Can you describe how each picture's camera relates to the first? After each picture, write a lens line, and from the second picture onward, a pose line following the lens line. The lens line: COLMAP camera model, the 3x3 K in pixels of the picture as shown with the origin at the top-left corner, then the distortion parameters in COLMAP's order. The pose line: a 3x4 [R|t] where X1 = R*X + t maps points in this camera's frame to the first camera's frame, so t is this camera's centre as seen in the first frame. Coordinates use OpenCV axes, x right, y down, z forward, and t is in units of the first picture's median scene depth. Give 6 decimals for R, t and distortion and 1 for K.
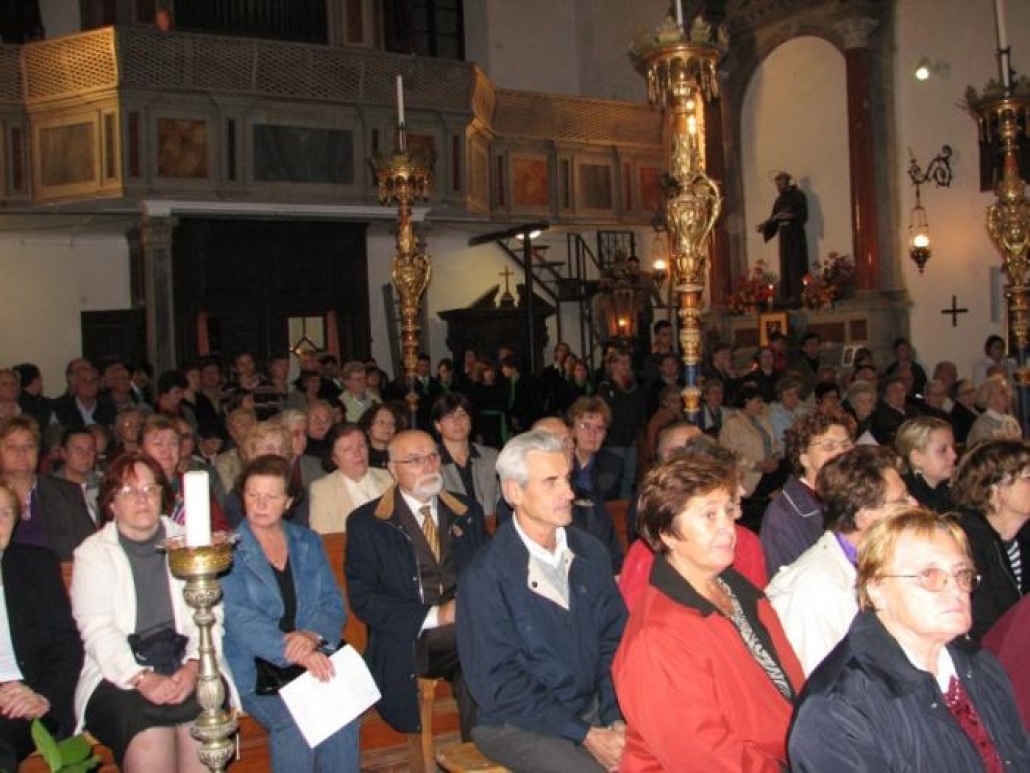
lens RADIAL K [[1106.3, 0, 515.0], [0, 1106.3, 386.5], [0, 0, 1]] dist [-0.212923, 0.301793]
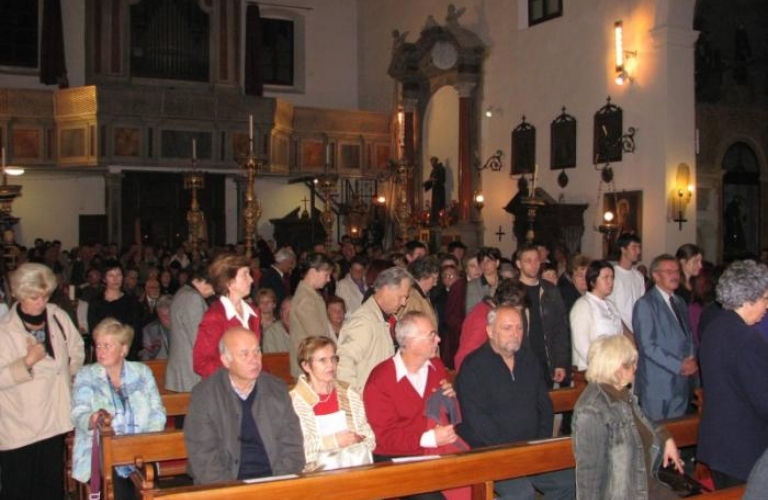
lens RADIAL K [[824.4, 0, 384.0], [0, 824.4, 250.0], [0, 0, 1]] dist [-0.210788, 0.284170]
pose [[0.997922, 0.040580, -0.050040, 0.251385], [-0.040784, 0.999163, -0.003057, -0.024513], [0.049874, 0.005091, 0.998743, -0.487367]]
